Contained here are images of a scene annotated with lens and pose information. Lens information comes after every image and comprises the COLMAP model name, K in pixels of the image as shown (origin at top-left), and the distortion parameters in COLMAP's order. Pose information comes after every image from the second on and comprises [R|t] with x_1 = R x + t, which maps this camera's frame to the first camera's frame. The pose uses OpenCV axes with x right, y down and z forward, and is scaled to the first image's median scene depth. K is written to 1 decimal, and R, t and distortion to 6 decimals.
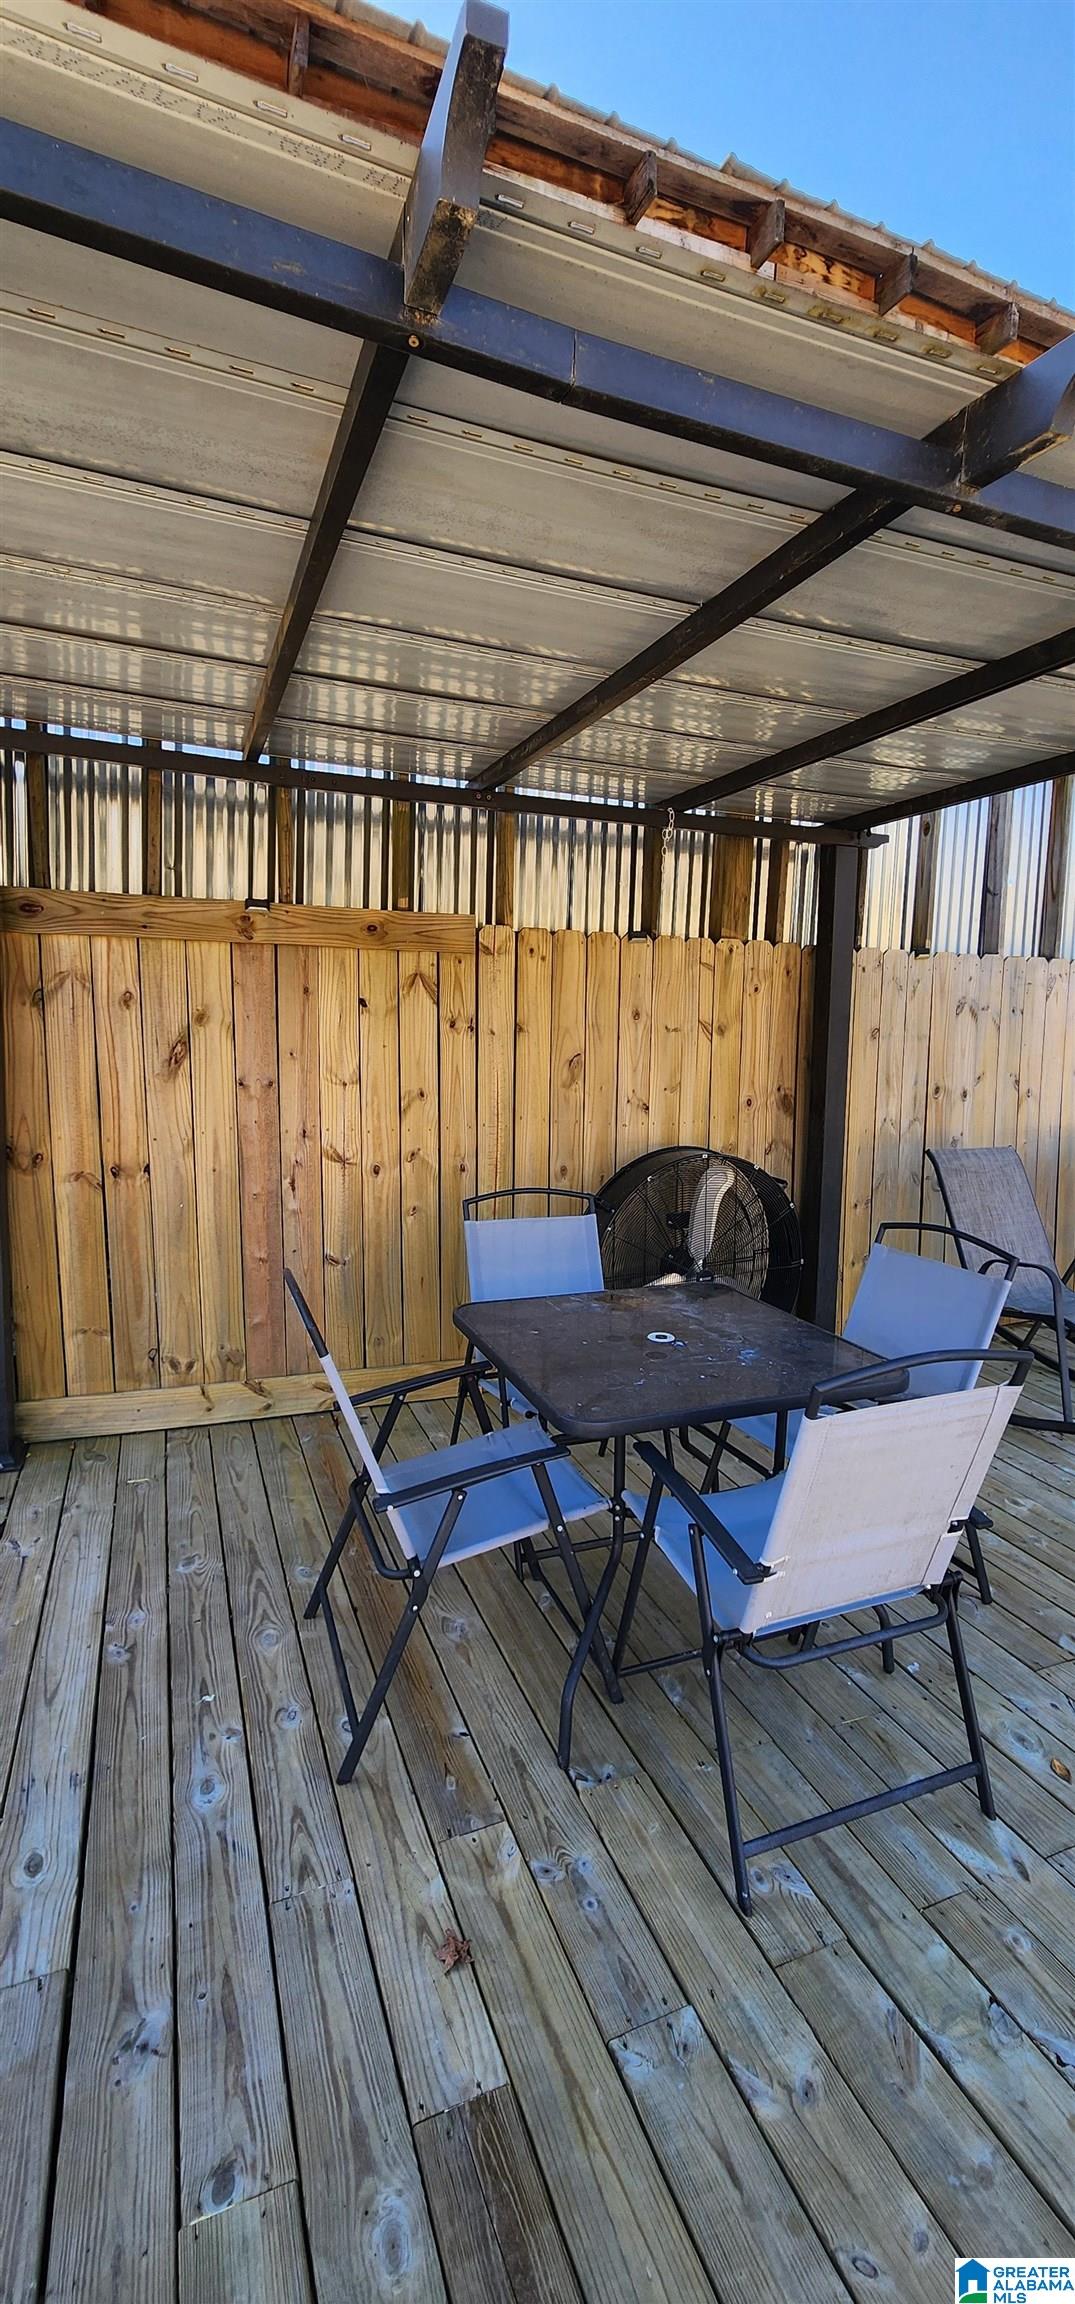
lens RADIAL K [[1044.0, 0, 536.8], [0, 1044.0, 1179.6], [0, 0, 1]] dist [0.000182, 0.000003]
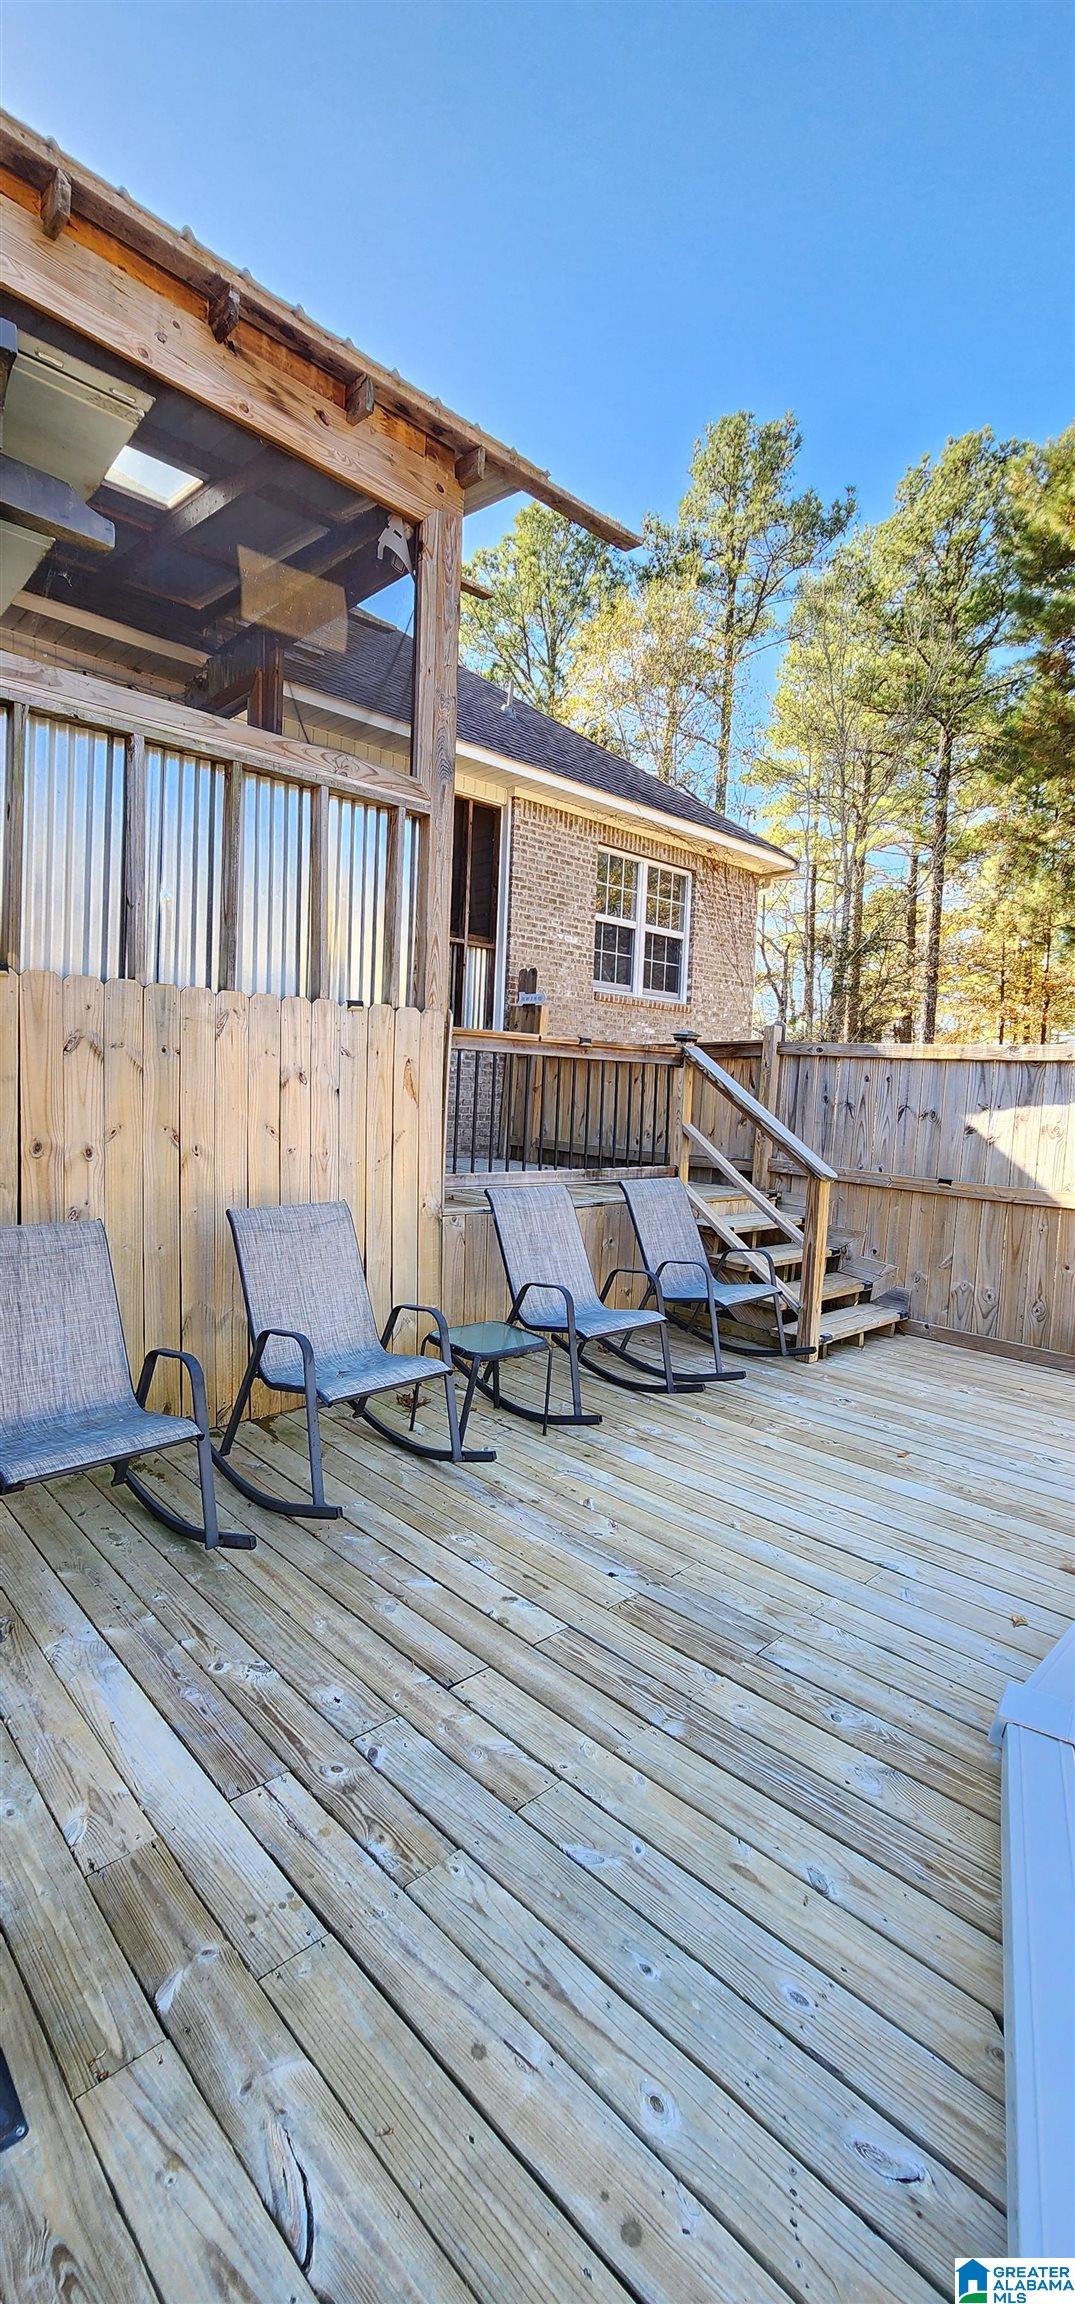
lens RADIAL K [[943.5, 0, 538.8], [0, 943.5, 1126.4], [0, 0, 1]] dist [-0.001688, -0.000720]
pose [[0.937887, 0.014531, 0.346635, 0.470569], [0.016424, 0.996143, -0.086196, -0.034199], [-0.346551, 0.086535, 0.934031, 0.216852]]
